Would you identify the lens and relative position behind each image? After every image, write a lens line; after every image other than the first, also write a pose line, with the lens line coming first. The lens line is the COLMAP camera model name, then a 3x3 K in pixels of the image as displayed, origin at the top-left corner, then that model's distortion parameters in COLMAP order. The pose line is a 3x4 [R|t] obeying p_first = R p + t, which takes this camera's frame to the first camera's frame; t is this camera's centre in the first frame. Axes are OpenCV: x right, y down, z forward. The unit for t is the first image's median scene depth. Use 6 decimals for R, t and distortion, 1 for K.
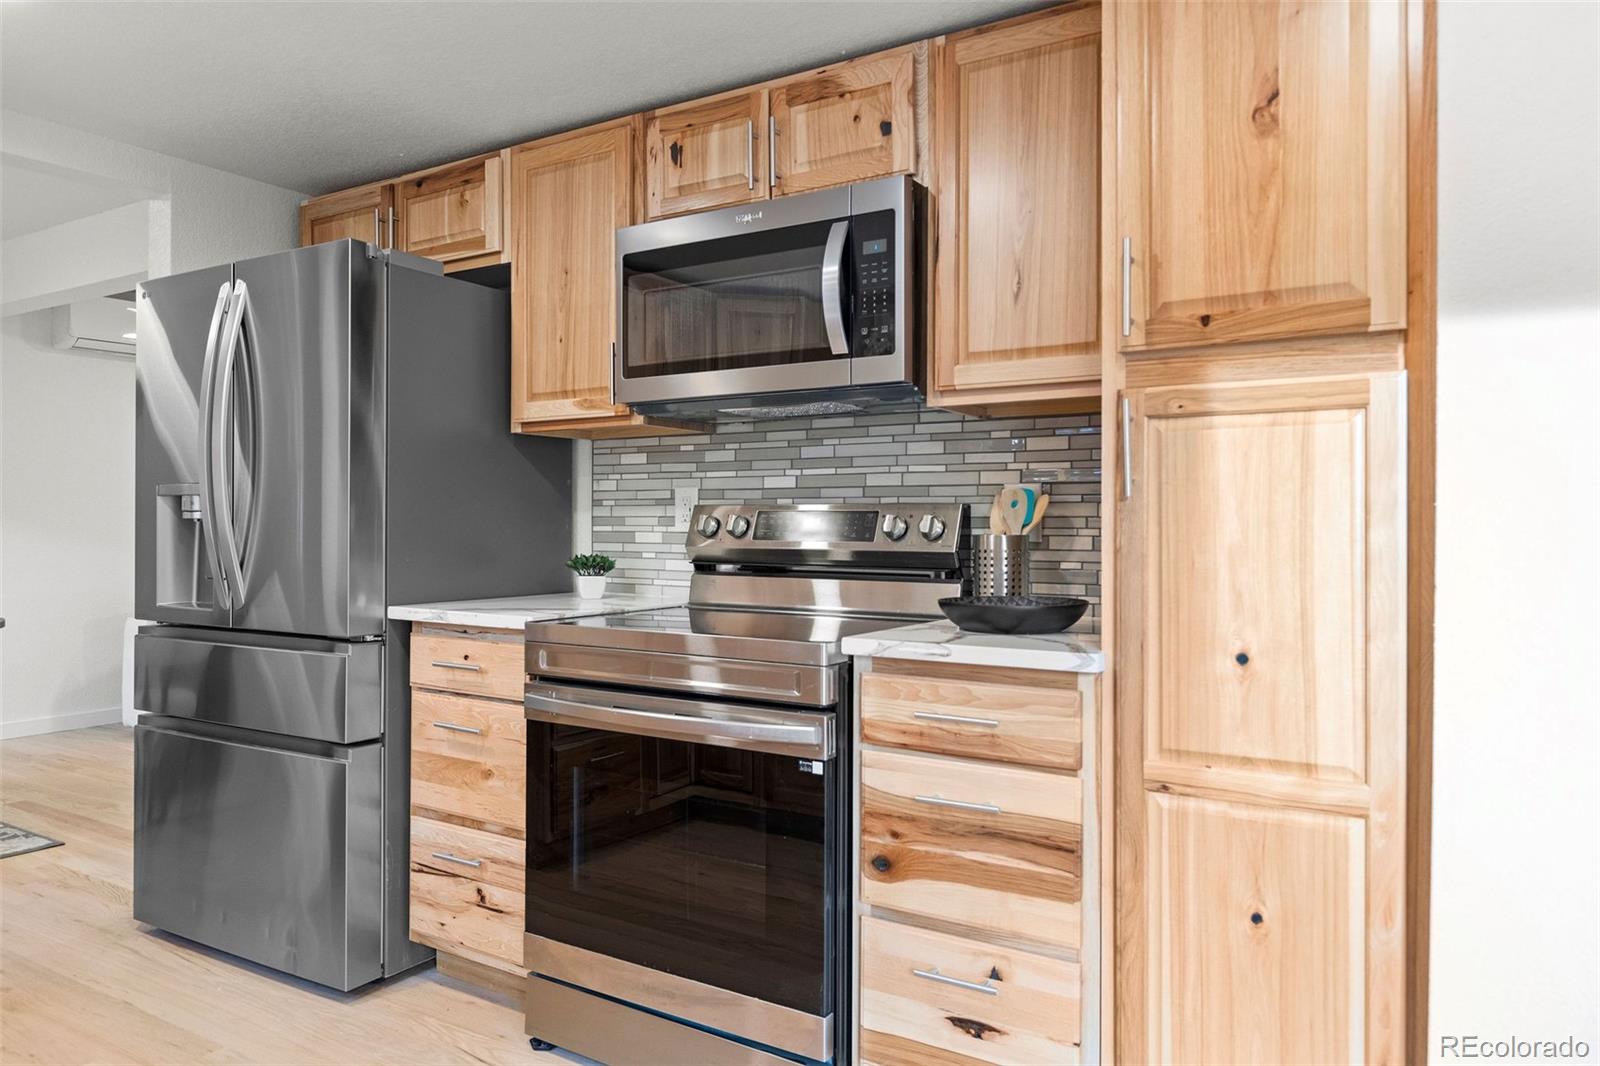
lens RADIAL K [[1085.3, 0, 797.0], [0, 1085.3, 532.5], [0, 0, 1]] dist [0.001785, 0.002197]
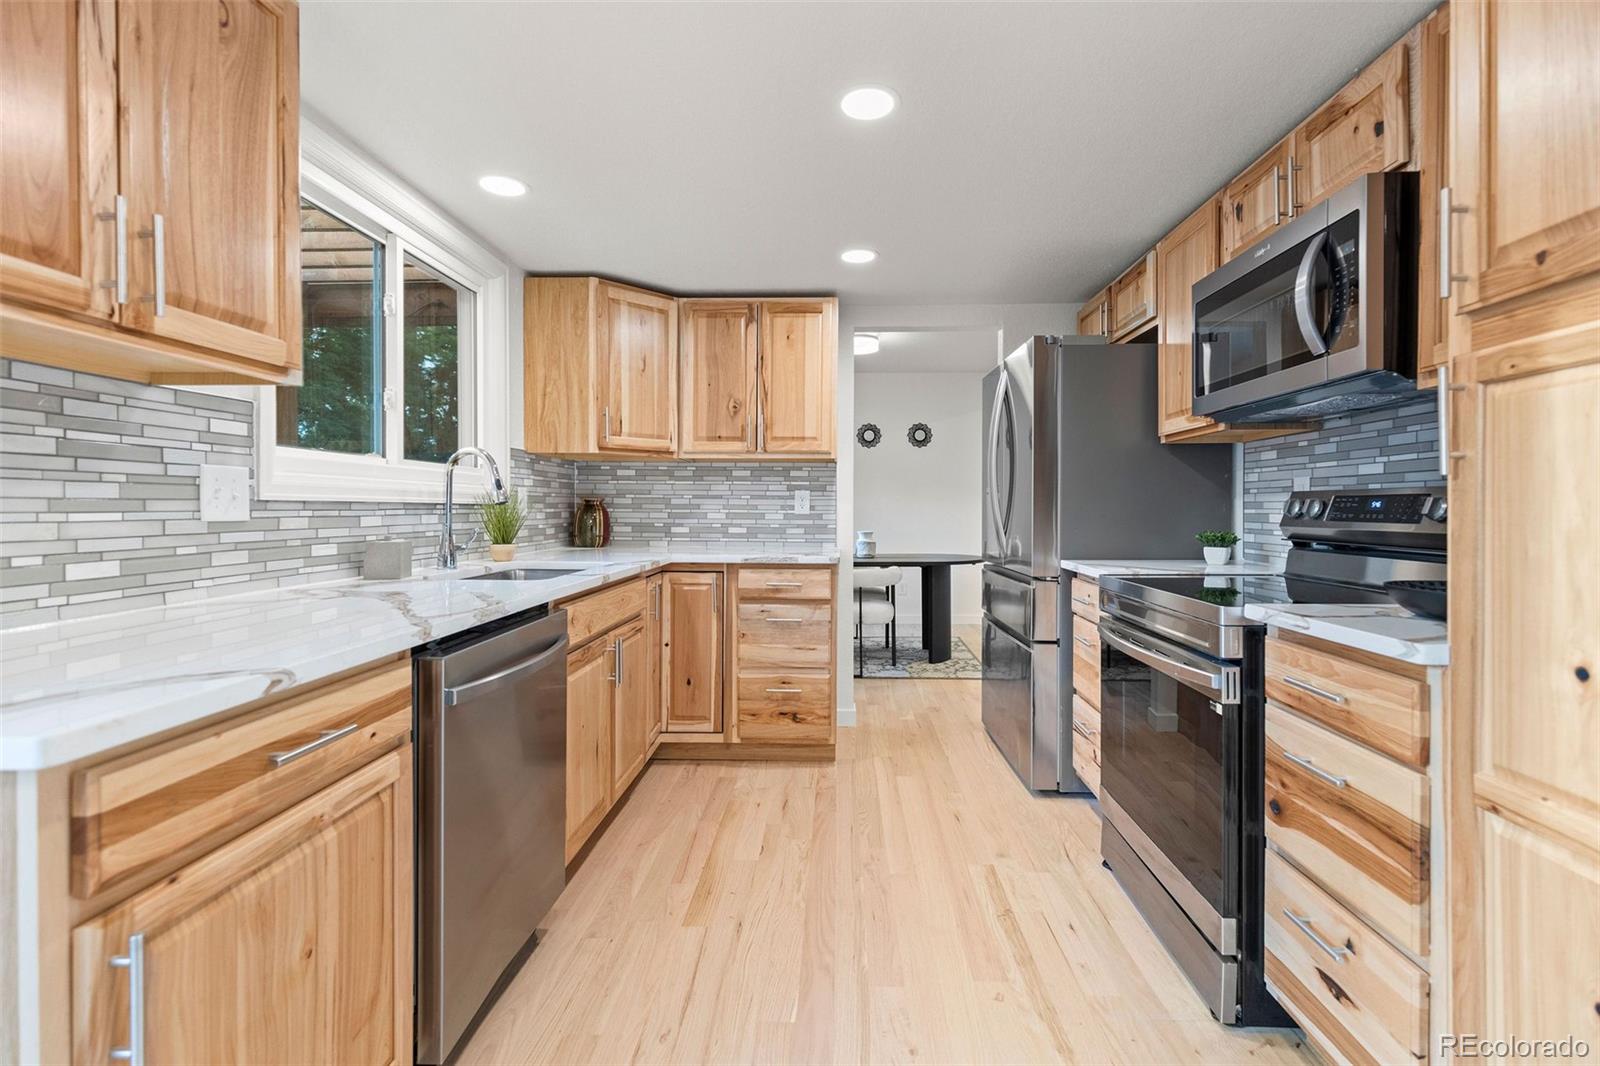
lens RADIAL K [[705.0, 0, 795.1], [0, 705.0, 518.8], [0, 0, 1]] dist [0.009369, -0.000070]
pose [[0.503889, 0.007433, -0.863737, 0.462484], [-0.001732, 0.999970, 0.007595, -0.000010], [0.863767, -0.002331, 0.503886, 0.196143]]
